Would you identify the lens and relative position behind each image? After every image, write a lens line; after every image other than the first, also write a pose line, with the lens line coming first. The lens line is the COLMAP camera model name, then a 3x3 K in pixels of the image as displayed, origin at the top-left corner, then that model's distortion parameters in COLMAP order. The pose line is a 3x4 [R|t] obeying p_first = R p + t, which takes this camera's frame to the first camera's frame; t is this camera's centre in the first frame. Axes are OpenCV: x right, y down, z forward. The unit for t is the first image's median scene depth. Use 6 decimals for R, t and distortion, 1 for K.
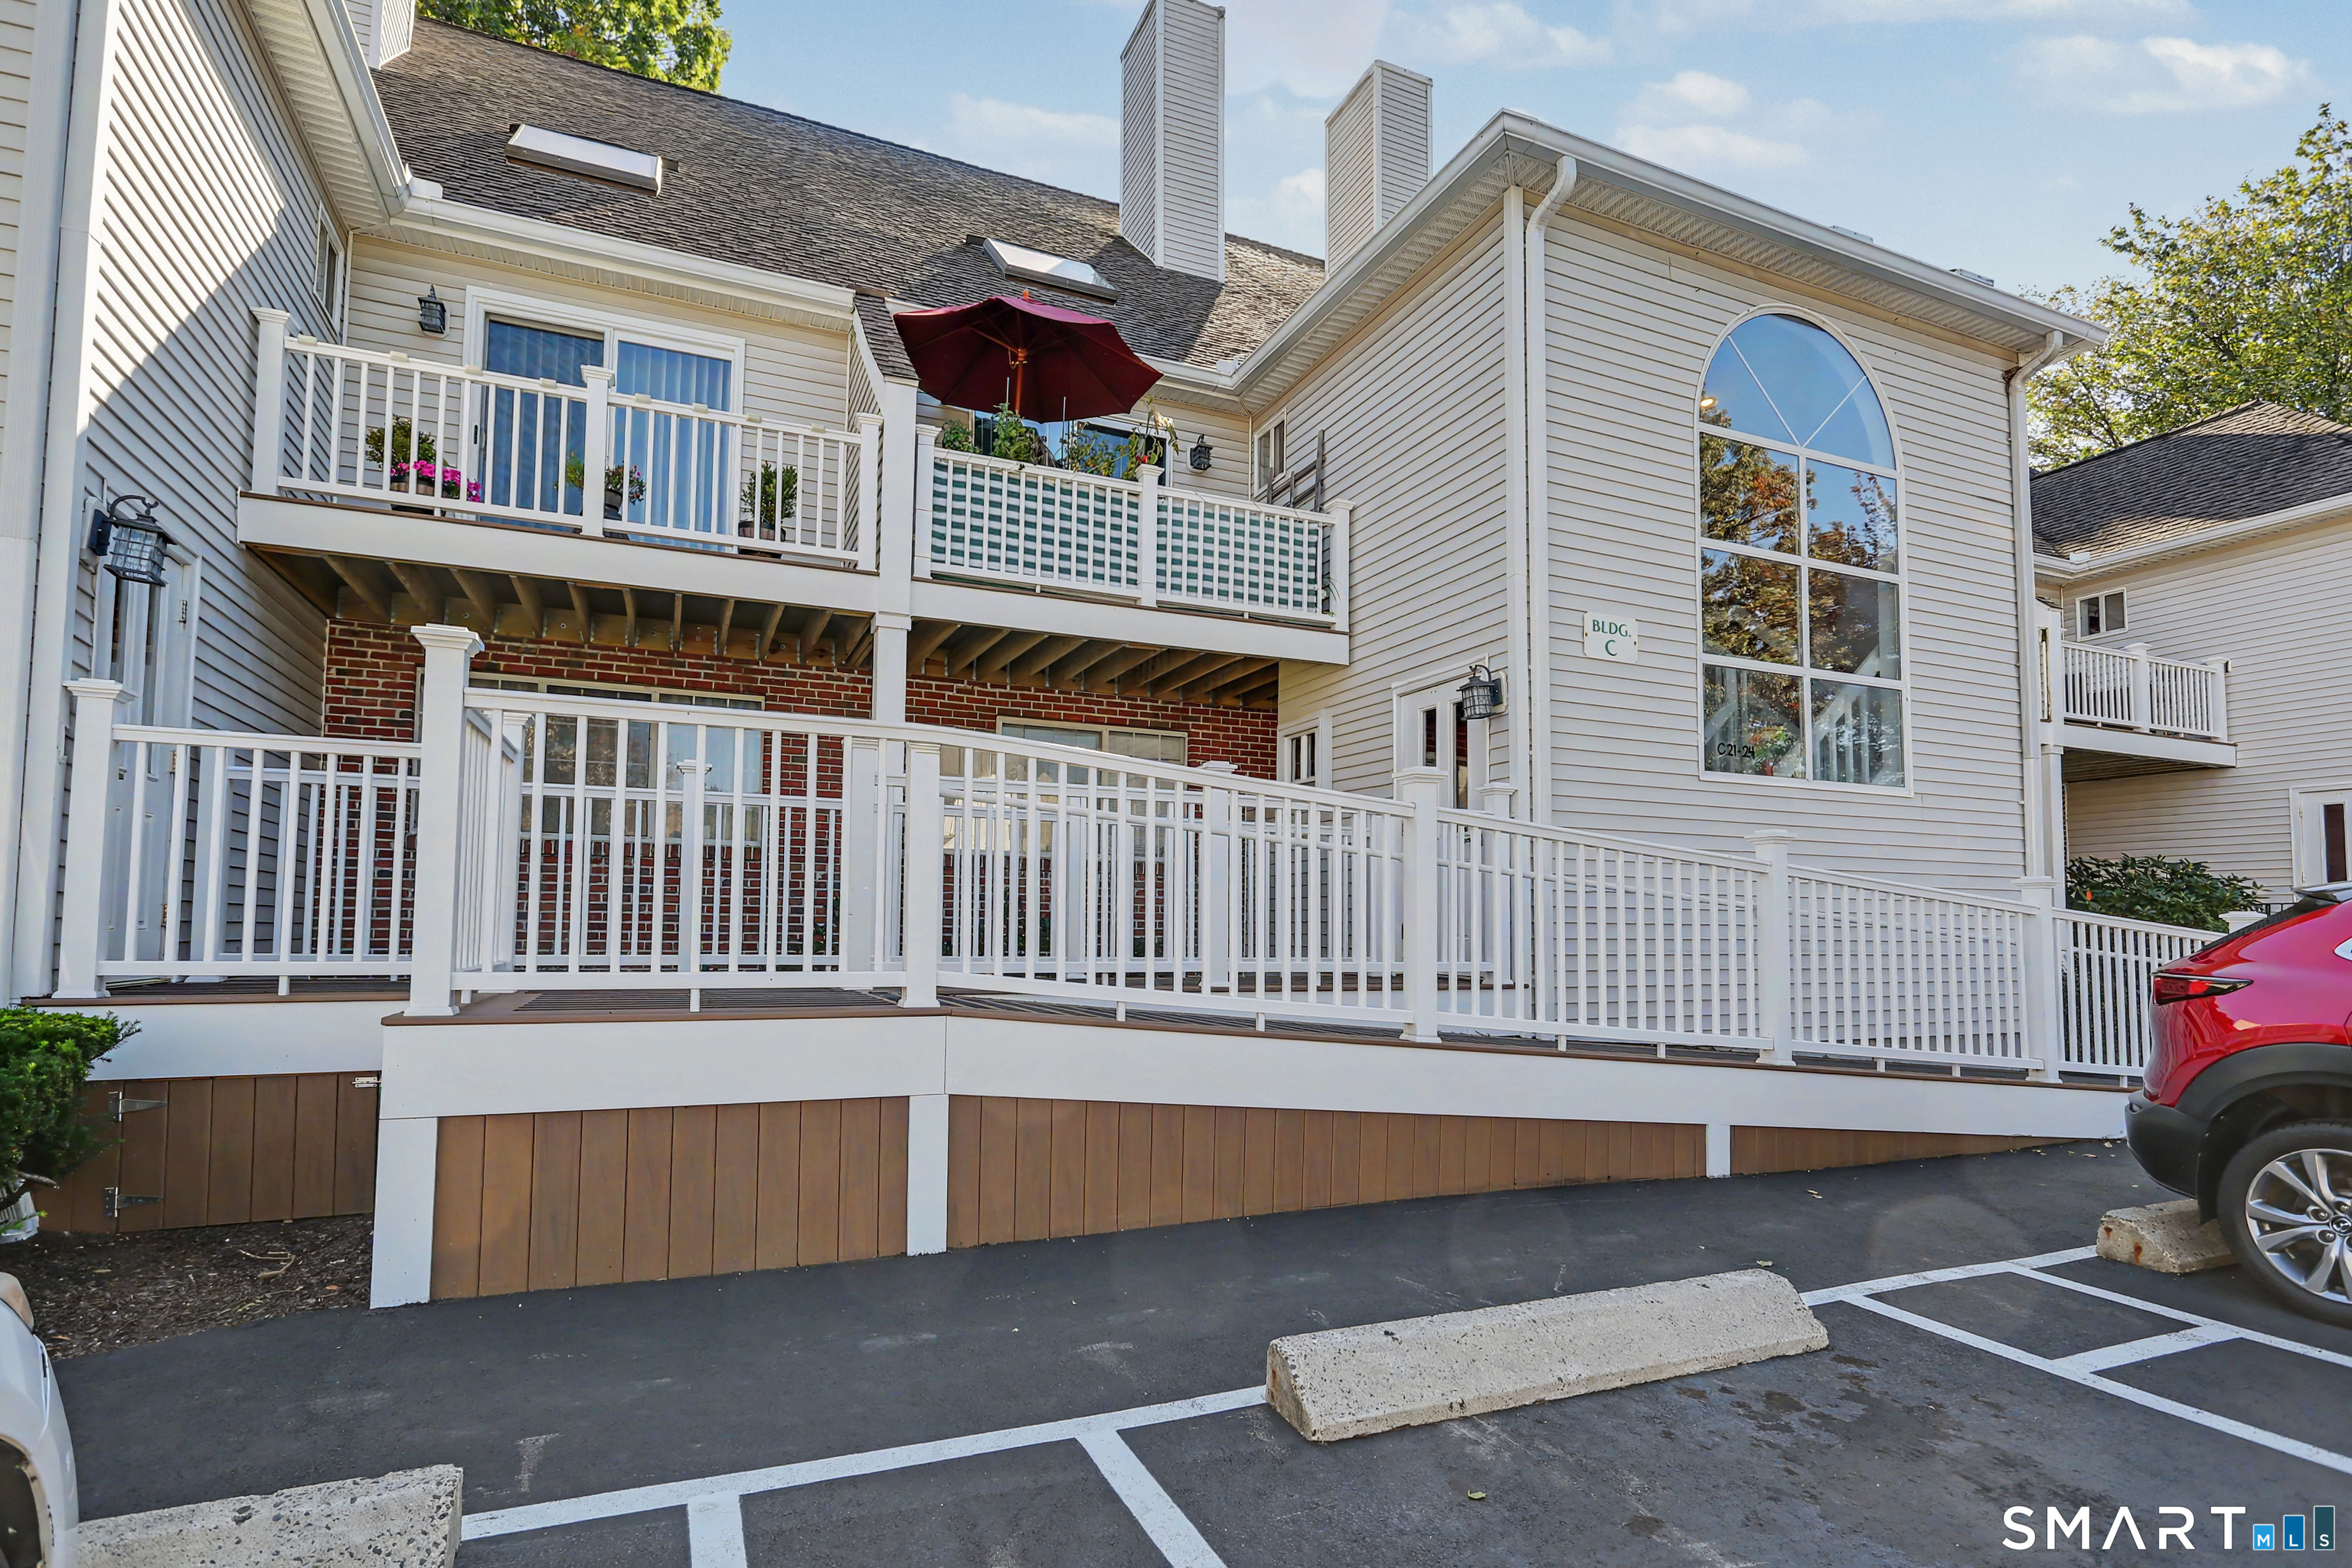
lens RADIAL K [[1162.5, 0, 1175.8], [0, 1162.5, 863.8], [0, 0, 1]] dist [-0.020179, 0.000024]
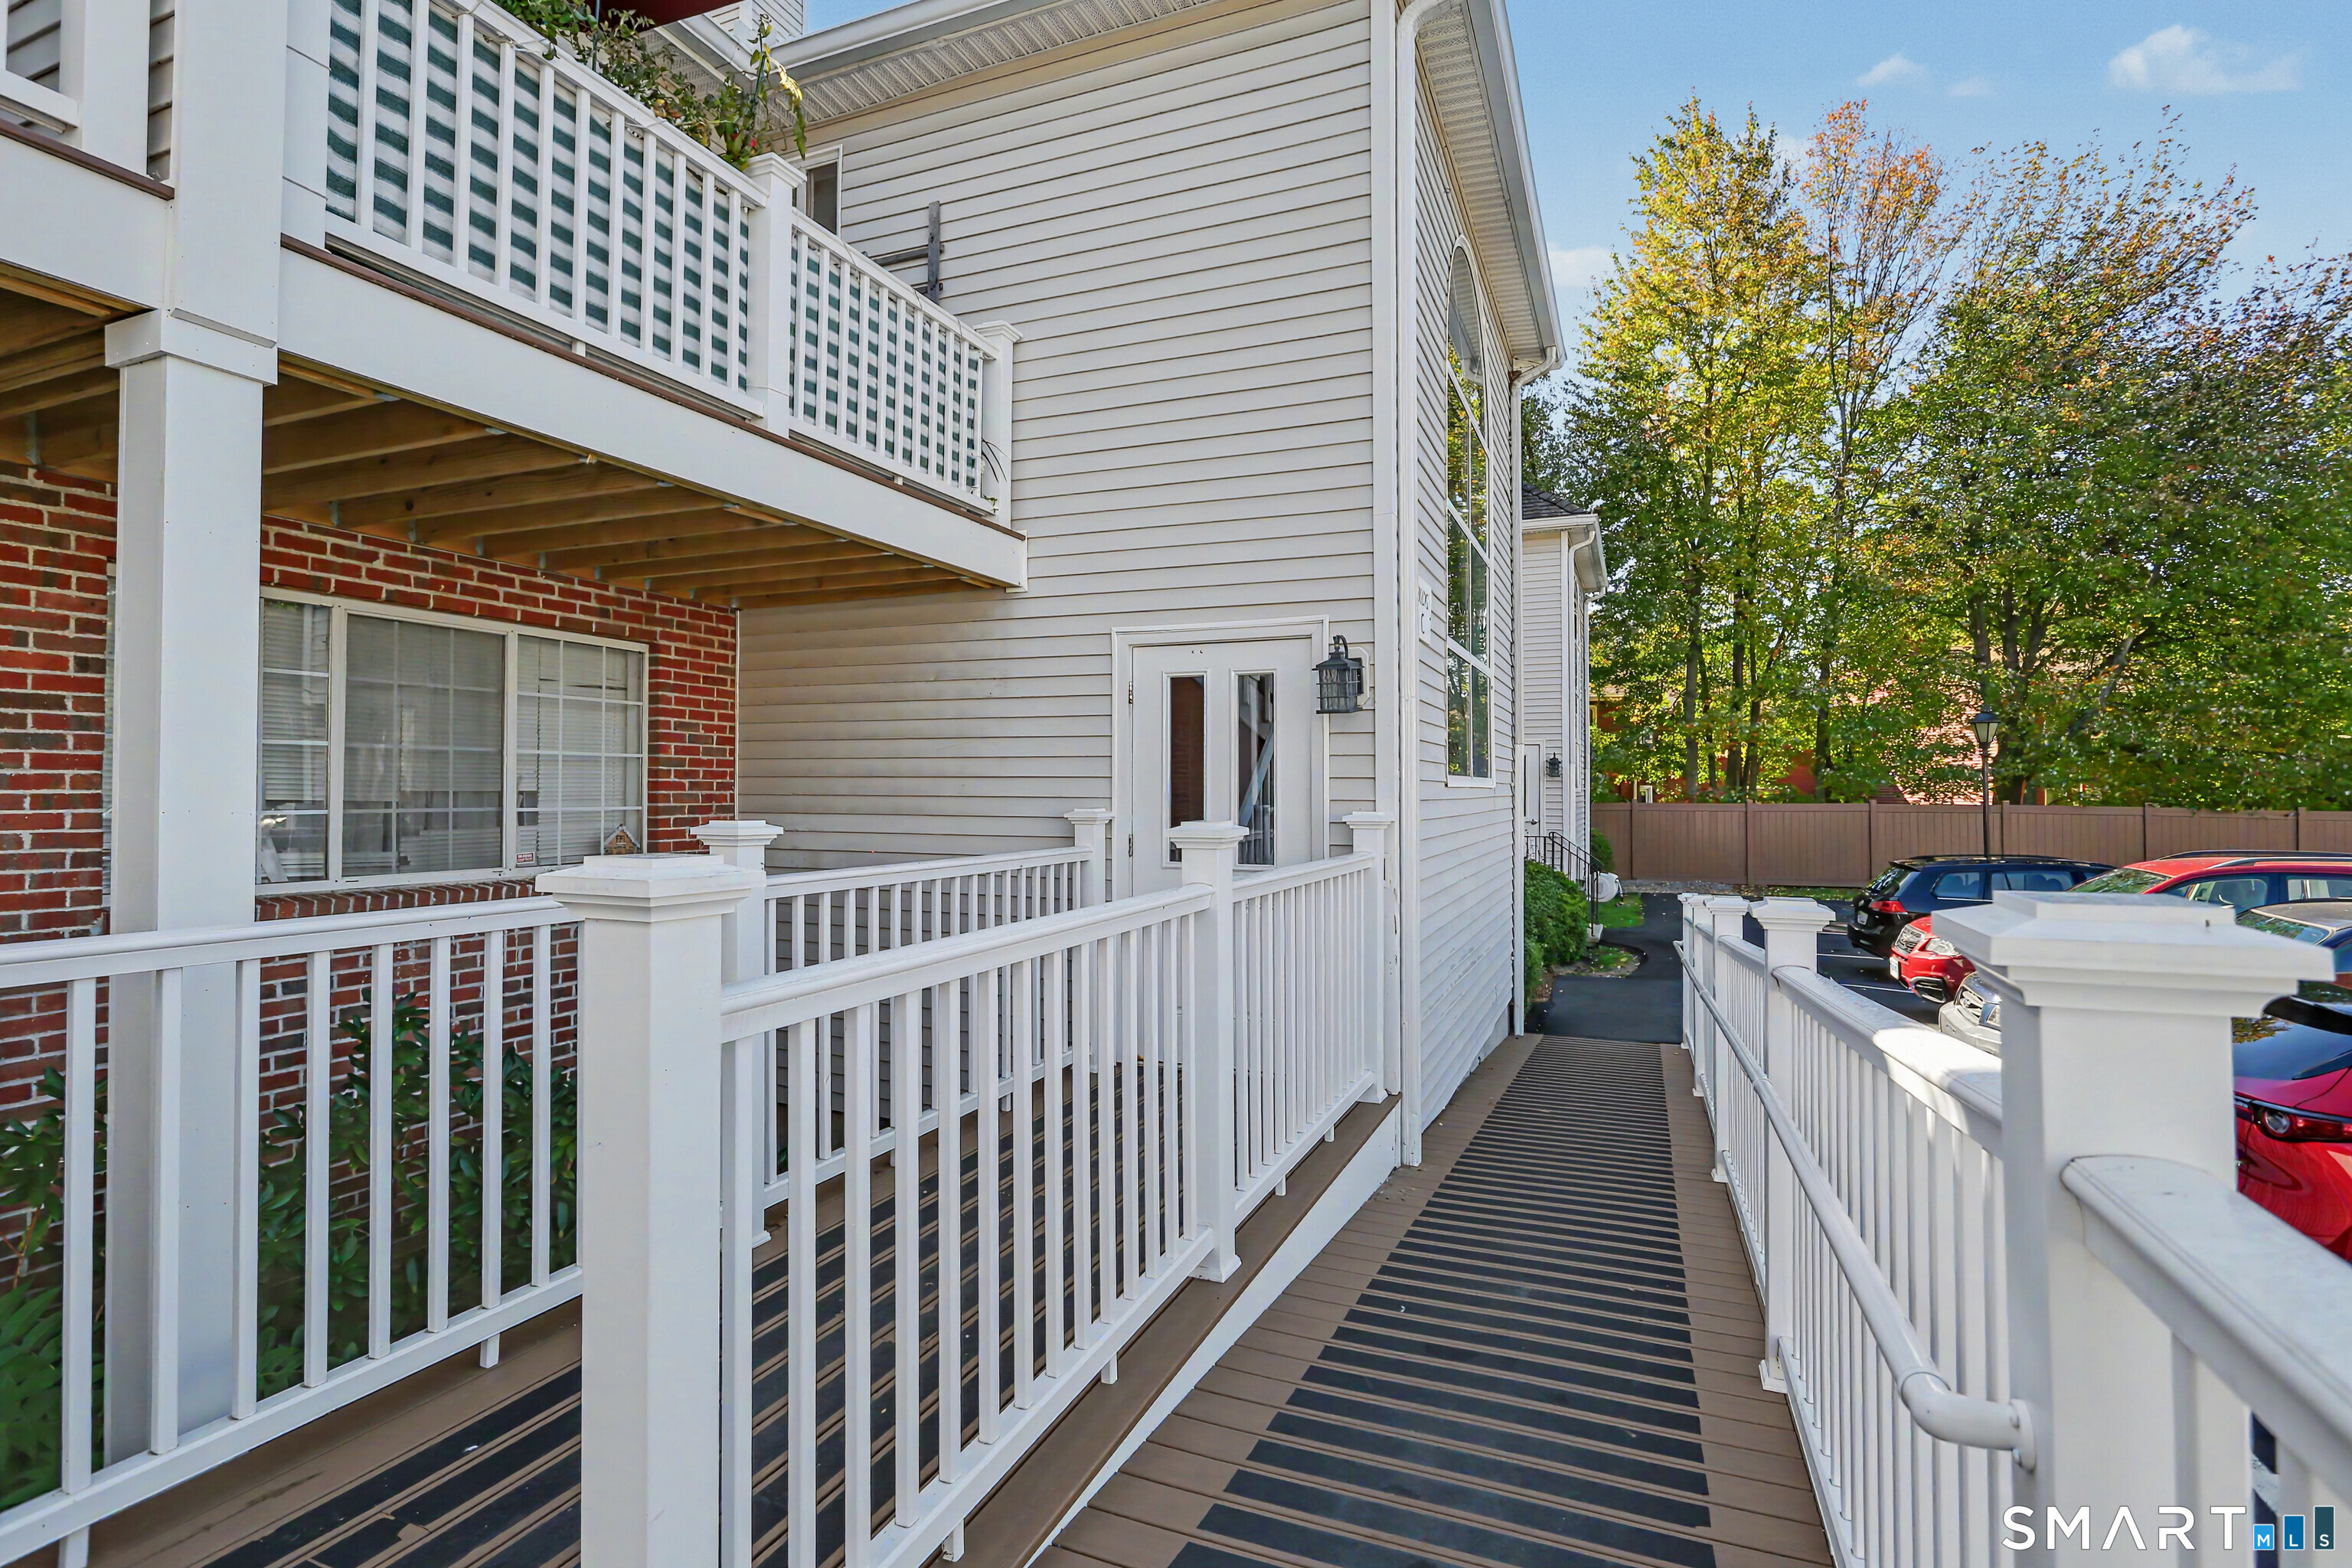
lens RADIAL K [[1143.9, 0, 1181.6], [0, 1143.9, 764.8], [0, 0, 1]] dist [-0.000185, 0.000169]
pose [[0.704545, 0.005080, 0.709641, -0.241466], [-0.032342, 0.999165, 0.024957, -0.087887], [-0.708922, -0.040534, 0.704121, 0.473727]]
